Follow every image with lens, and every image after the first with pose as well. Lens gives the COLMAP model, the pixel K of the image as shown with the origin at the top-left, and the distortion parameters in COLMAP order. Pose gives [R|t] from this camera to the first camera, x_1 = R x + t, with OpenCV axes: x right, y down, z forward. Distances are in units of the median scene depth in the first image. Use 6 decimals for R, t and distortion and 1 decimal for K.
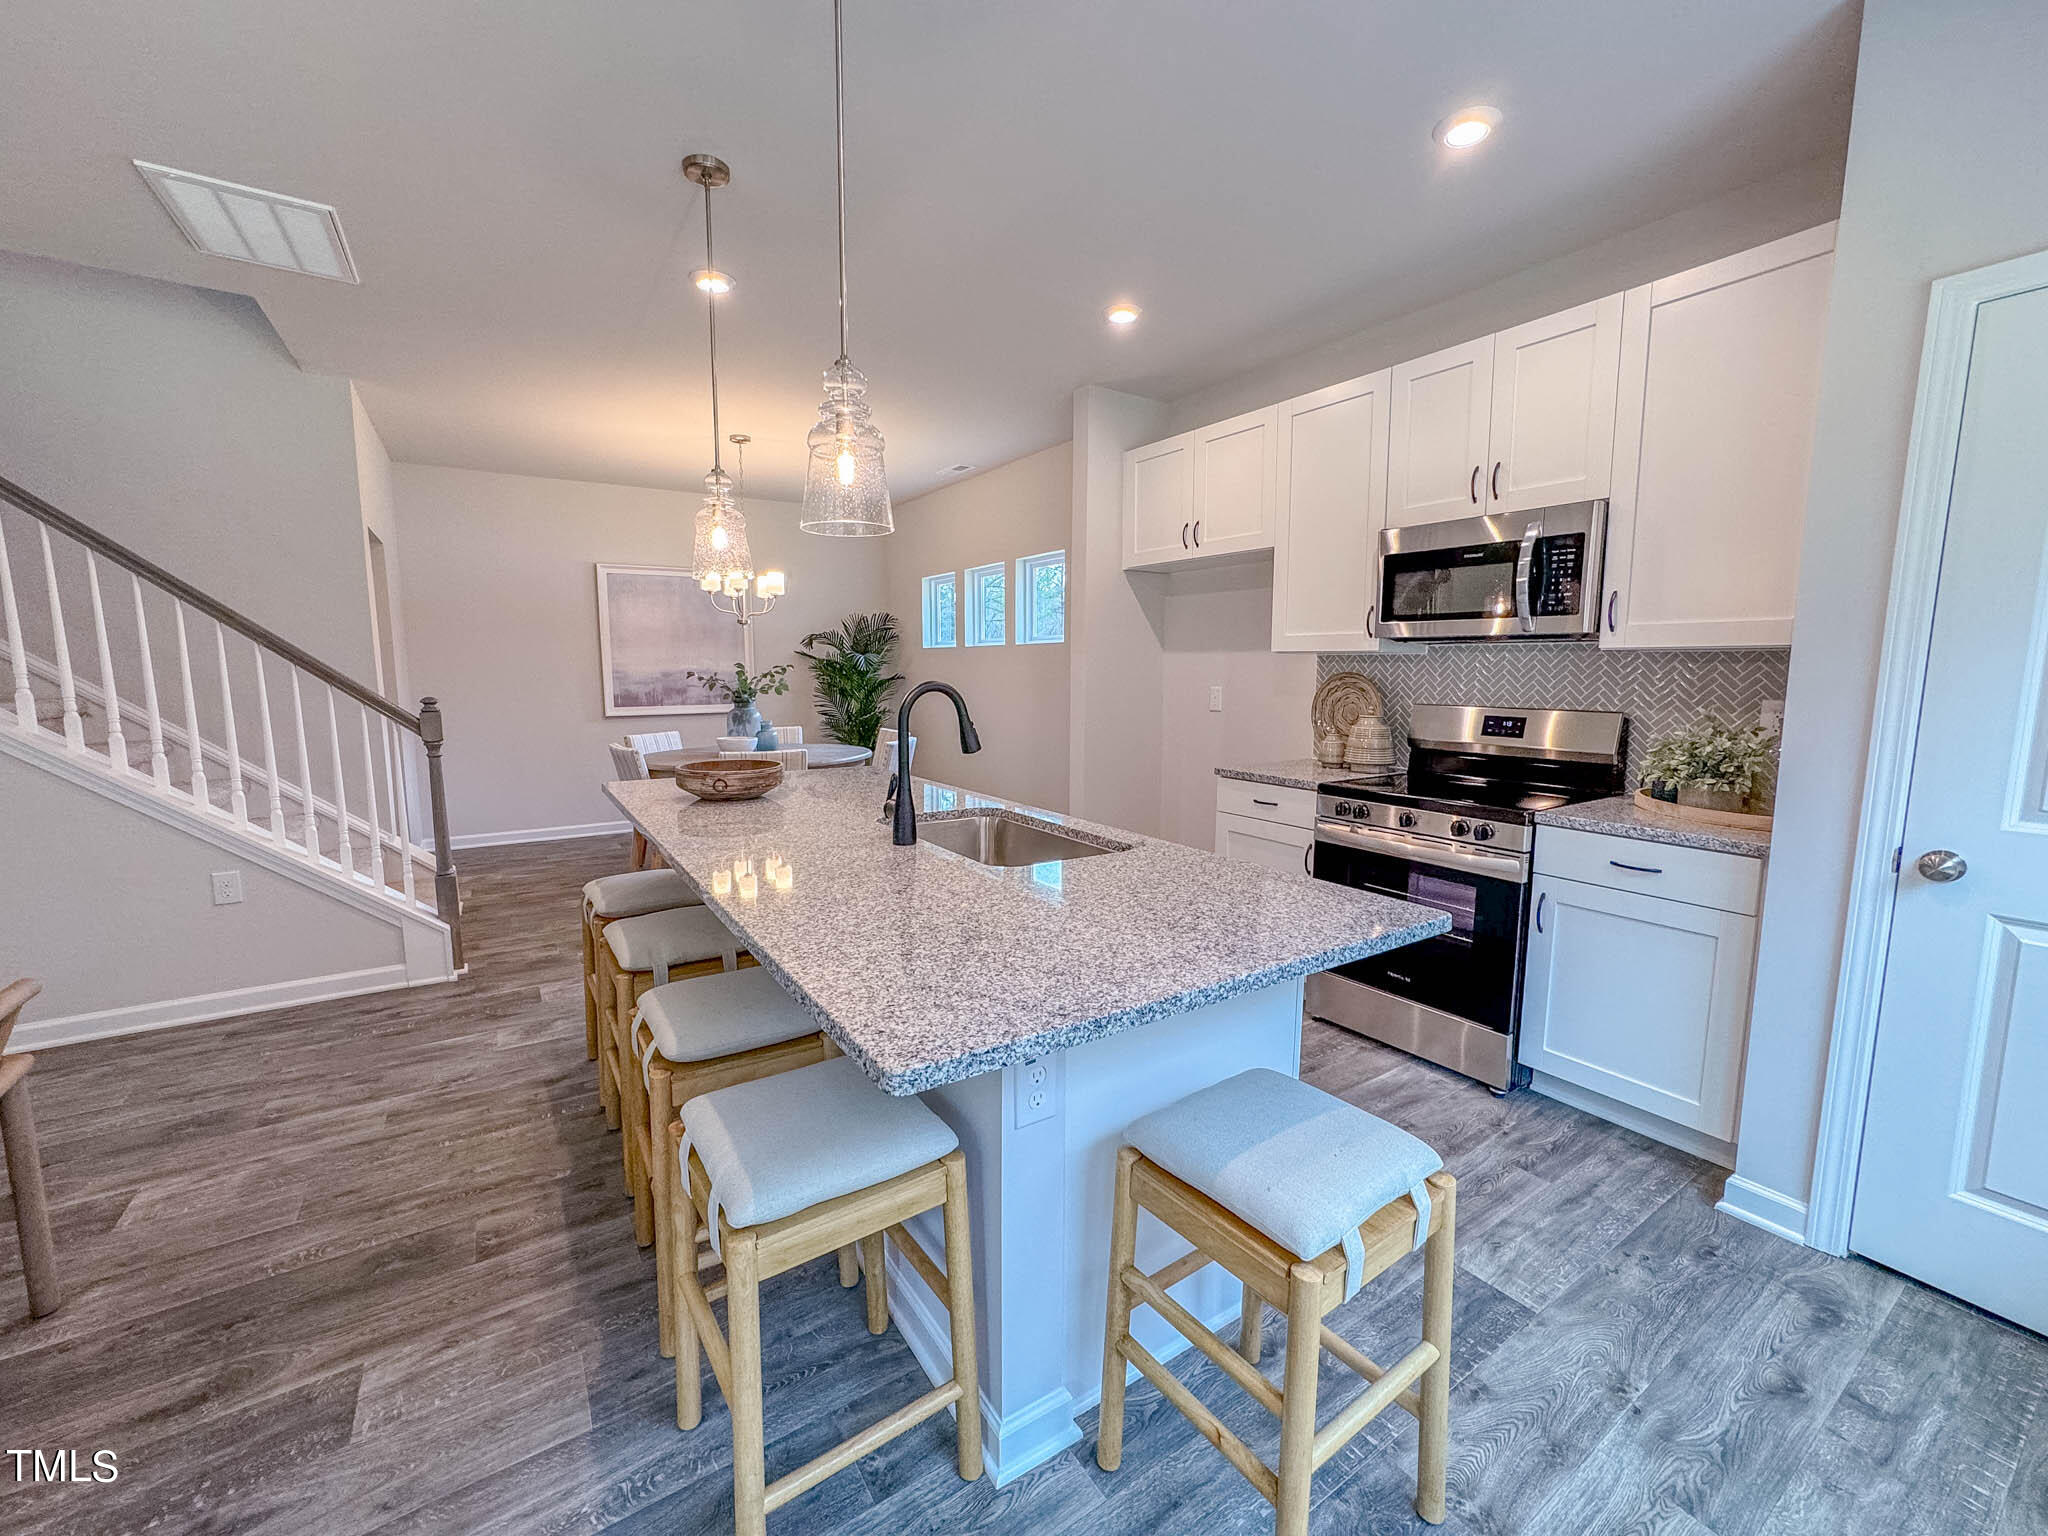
lens RADIAL K [[813.7, 0, 1024.0], [0, 813.7, 768.0], [0, 0, 1]] dist [-0.003934, -0.000101]
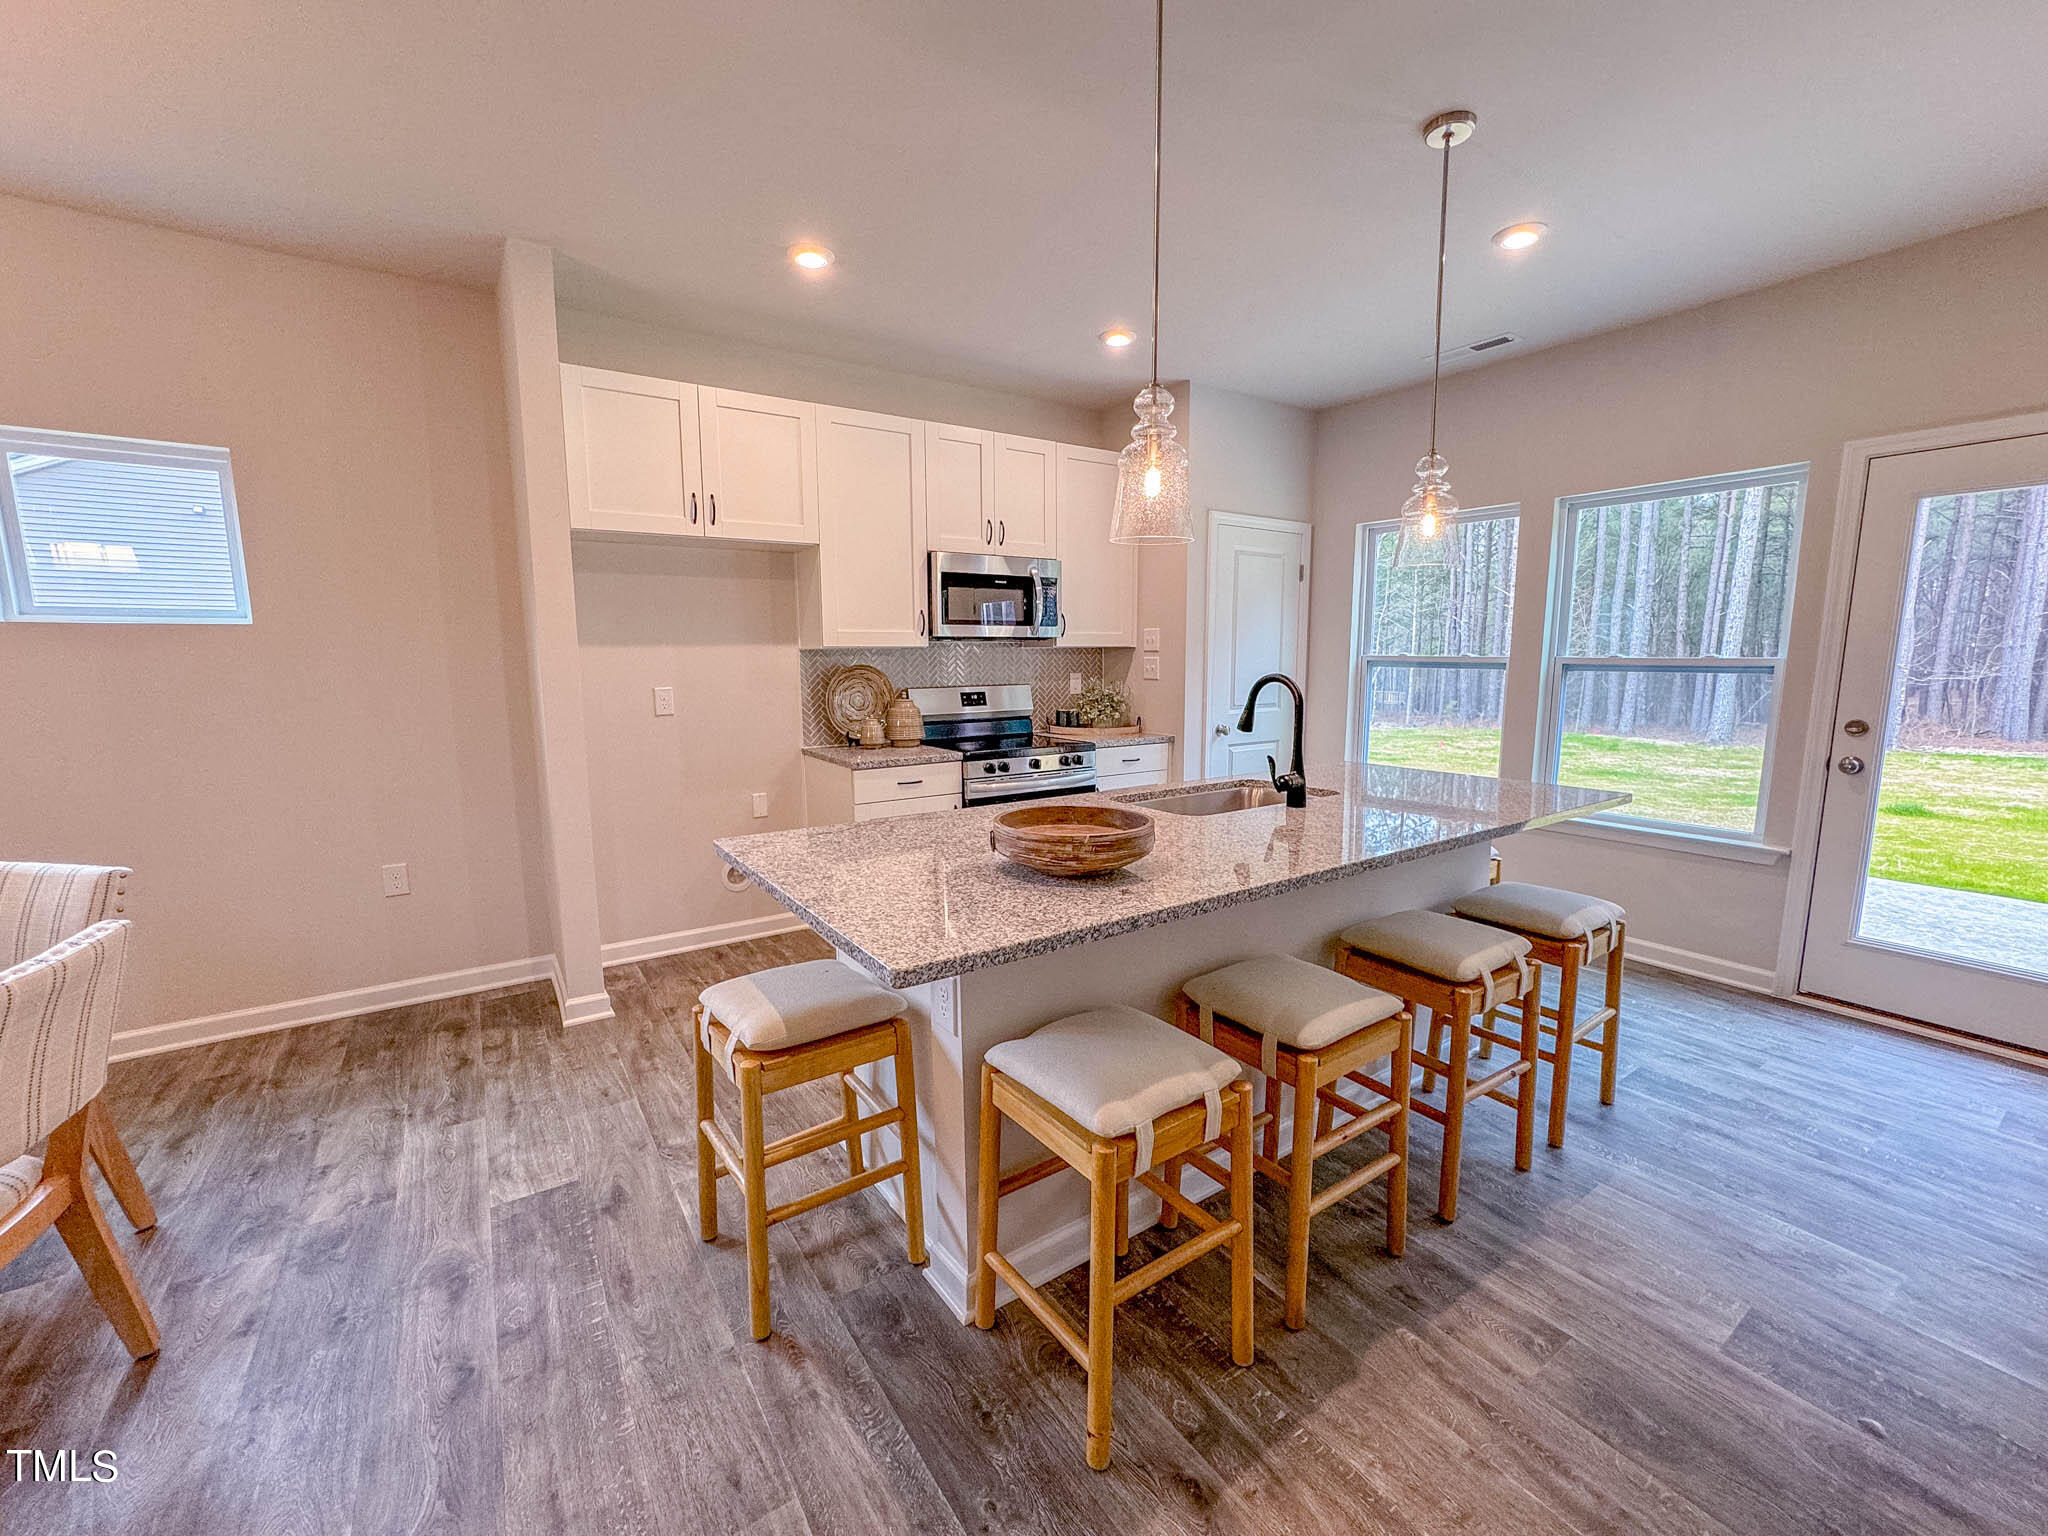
lens RADIAL K [[813.7, 0, 1024.0], [0, 813.7, 768.0], [0, 0, 1]] dist [-0.003934, -0.000101]
pose [[-0.002011, -0.145997, 0.989283, -1.066213], [0.135970, 0.980058, 0.144912, -0.156053], [-0.990711, 0.134804, 0.017880, 1.088718]]
